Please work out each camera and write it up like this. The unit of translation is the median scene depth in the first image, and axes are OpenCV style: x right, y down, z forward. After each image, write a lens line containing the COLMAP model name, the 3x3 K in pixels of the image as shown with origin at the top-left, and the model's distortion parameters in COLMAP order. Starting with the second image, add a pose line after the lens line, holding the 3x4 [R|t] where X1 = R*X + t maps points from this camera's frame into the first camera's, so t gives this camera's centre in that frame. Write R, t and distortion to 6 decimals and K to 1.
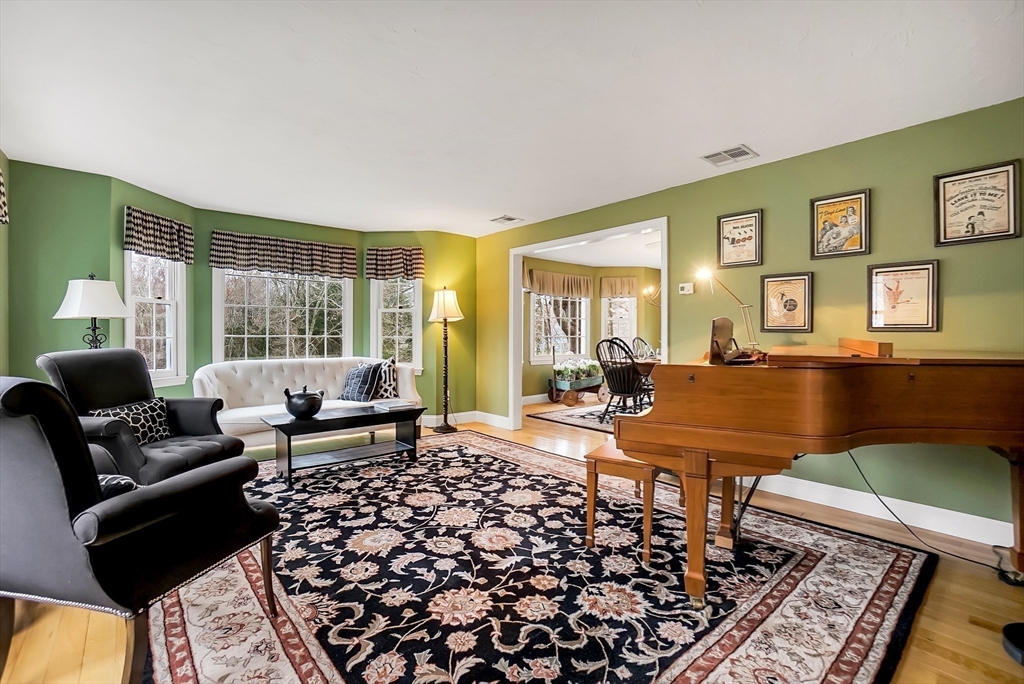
lens RADIAL K [[466.5, 0, 517.8], [0, 466.5, 344.4], [0, 0, 1]] dist [-0.066484, 0.021357]
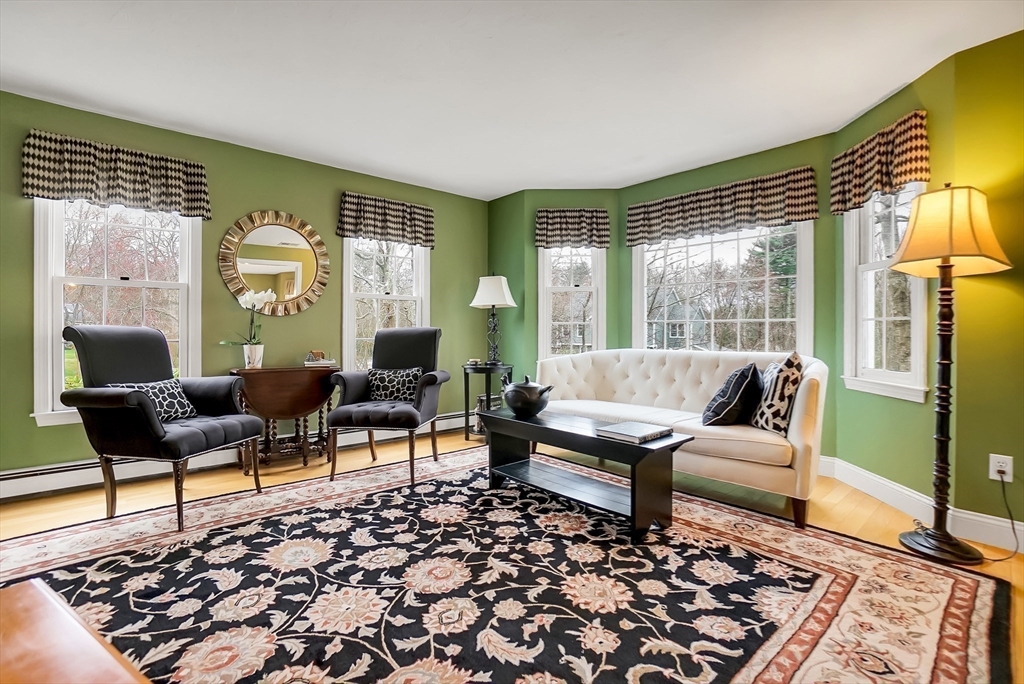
lens RADIAL K [[474.9, 0, 513.5], [0, 474.9, 334.3], [0, 0, 1]] dist [-0.067387, 0.023225]
pose [[-0.016122, -0.001734, -0.999869, 0.420471], [-0.026947, 0.999636, -0.001299, 0.022773], [0.999507, 0.026923, -0.016163, 1.144055]]
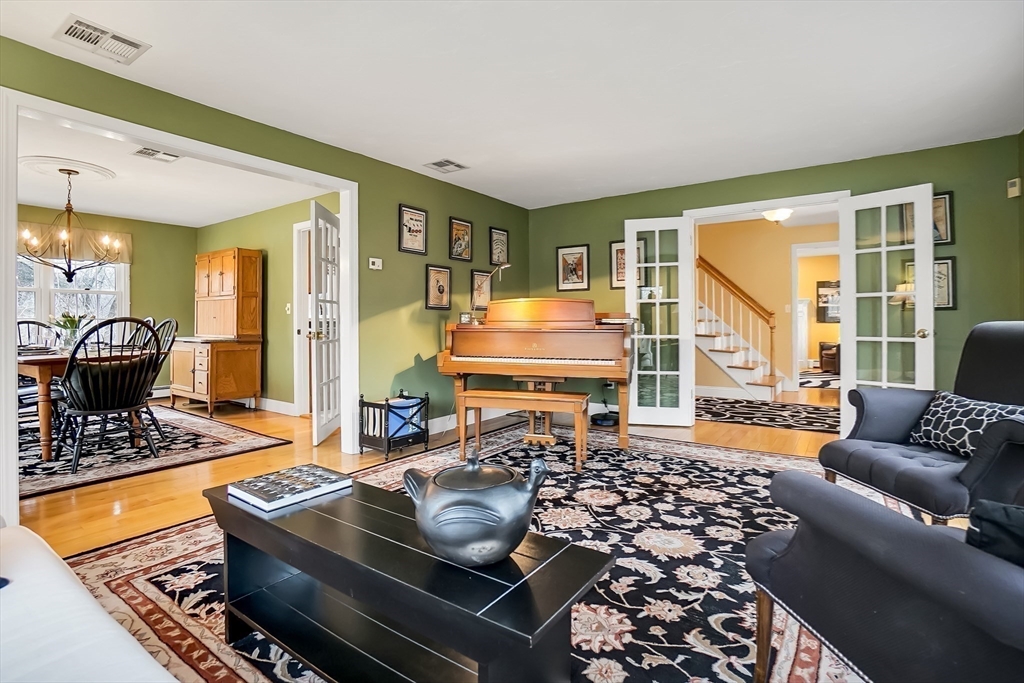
lens RADIAL K [[466.5, 0, 517.8], [0, 466.5, 343.9], [0, 0, 1]] dist [-0.066484, 0.021357]
pose [[-0.225296, -0.049312, 0.973042, -0.876666], [0.023559, 0.998151, 0.056039, 0.001851], [-0.974005, 0.035549, -0.223718, 1.198552]]
